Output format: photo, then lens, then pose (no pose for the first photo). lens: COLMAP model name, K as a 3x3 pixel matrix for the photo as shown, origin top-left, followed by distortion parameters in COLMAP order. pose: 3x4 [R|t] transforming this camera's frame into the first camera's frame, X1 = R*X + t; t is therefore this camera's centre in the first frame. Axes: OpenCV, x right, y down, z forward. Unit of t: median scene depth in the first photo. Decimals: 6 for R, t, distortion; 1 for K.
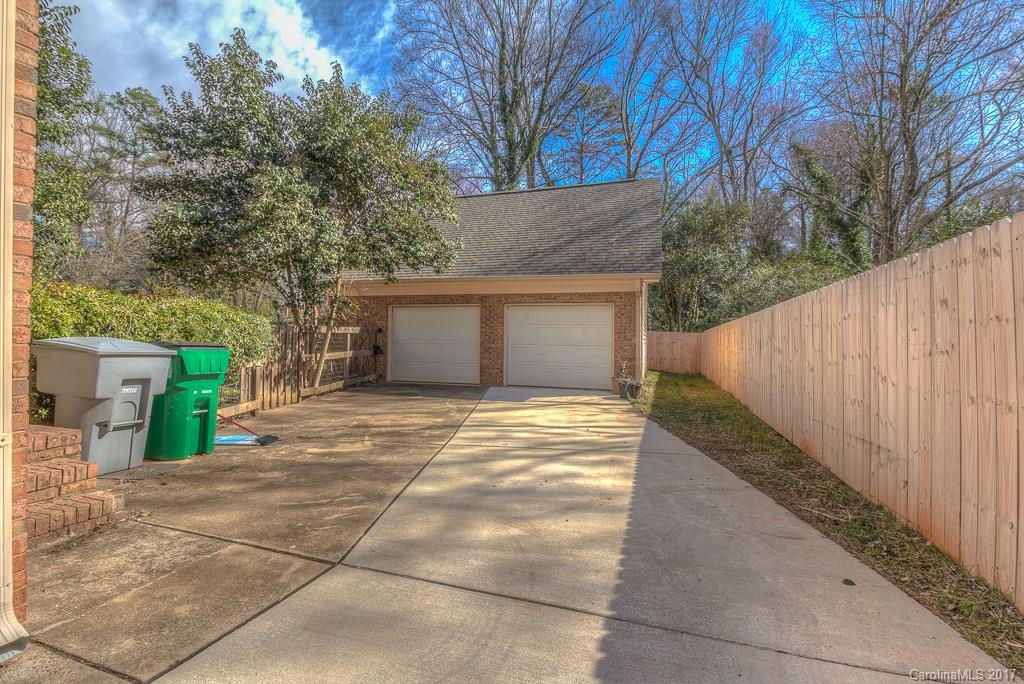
lens RADIAL K [[471.8, 0, 510.8], [0, 471.8, 324.9], [0, 0, 1]] dist [0.000560, -0.000253]
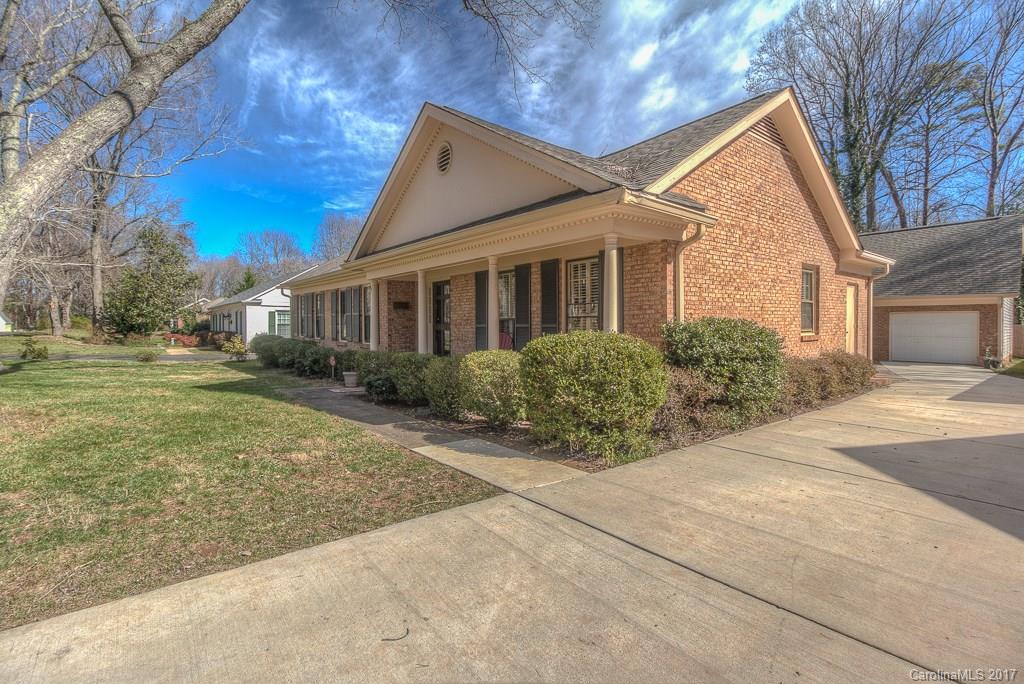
lens RADIAL K [[471.8, 0, 510.8], [0, 471.8, 324.9], [0, 0, 1]] dist [0.000560, -0.000253]
pose [[0.850282, -0.002376, -0.526322, -0.281175], [0.007748, 0.999938, 0.008004, -0.019460], [0.526271, -0.010883, 0.850247, -1.168485]]
